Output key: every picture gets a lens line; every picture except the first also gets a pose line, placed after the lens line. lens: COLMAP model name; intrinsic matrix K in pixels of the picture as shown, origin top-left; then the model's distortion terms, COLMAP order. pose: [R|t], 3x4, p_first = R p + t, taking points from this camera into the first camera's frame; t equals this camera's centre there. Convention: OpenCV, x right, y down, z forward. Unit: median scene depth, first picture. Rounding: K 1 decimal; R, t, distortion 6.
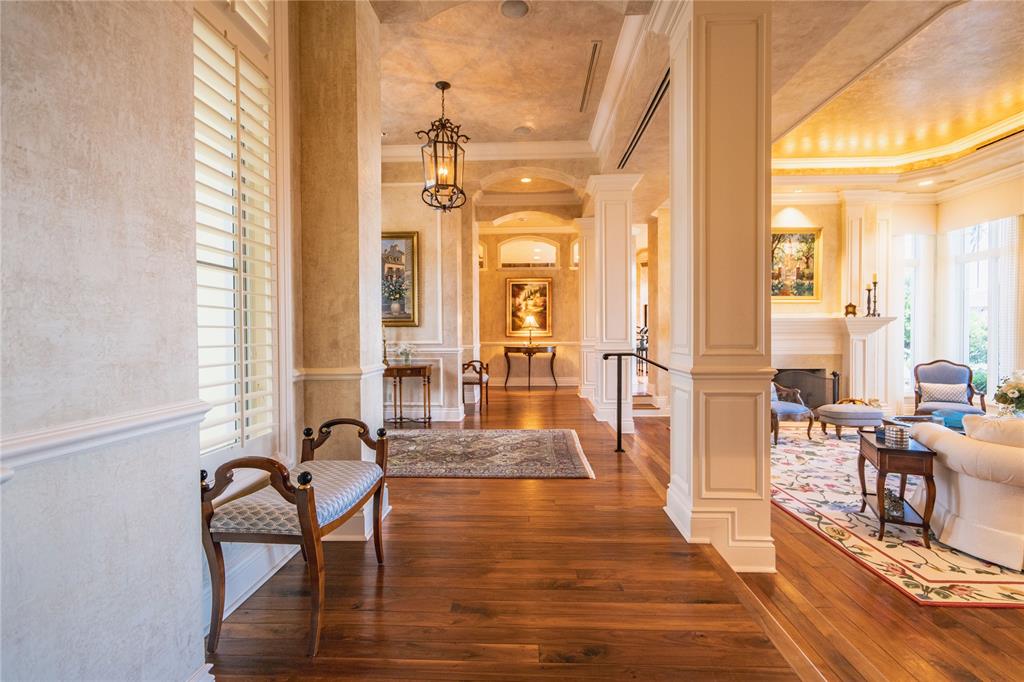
lens RADIAL K [[464.5, 0, 504.7], [0, 464.5, 340.0], [0, 0, 1]] dist [0.000272, -0.000121]
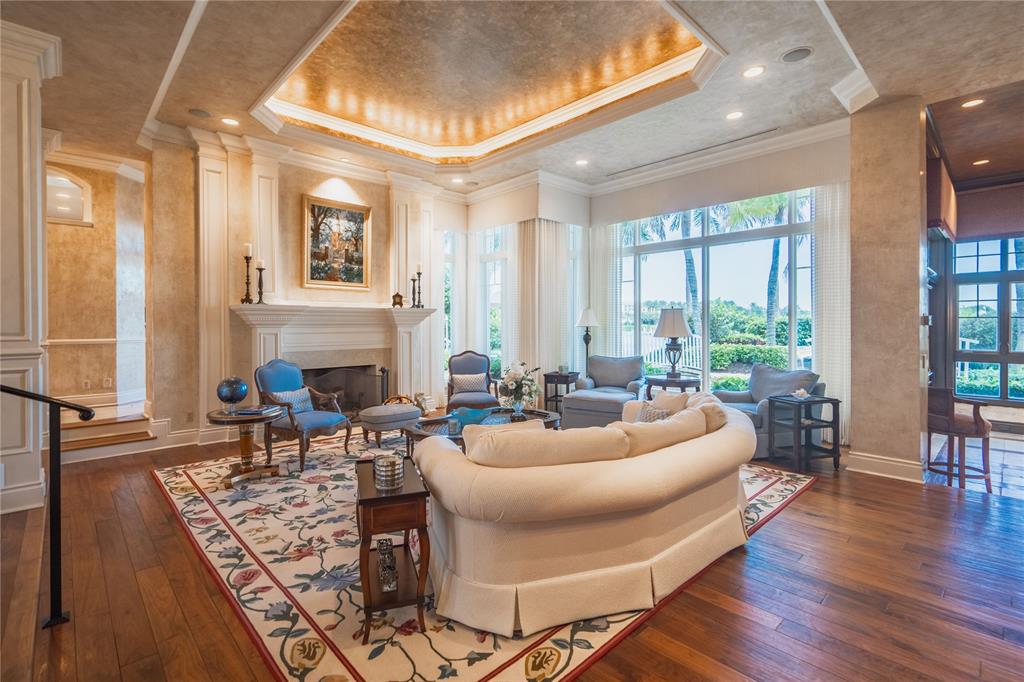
lens RADIAL K [[464.5, 0, 504.7], [0, 464.5, 340.0], [0, 0, 1]] dist [0.000272, -0.000121]
pose [[0.701579, -0.020888, 0.712286, 0.235680], [0.013178, 0.999780, 0.016339, 0.002916], [-0.712470, -0.002076, 0.701699, 0.197185]]
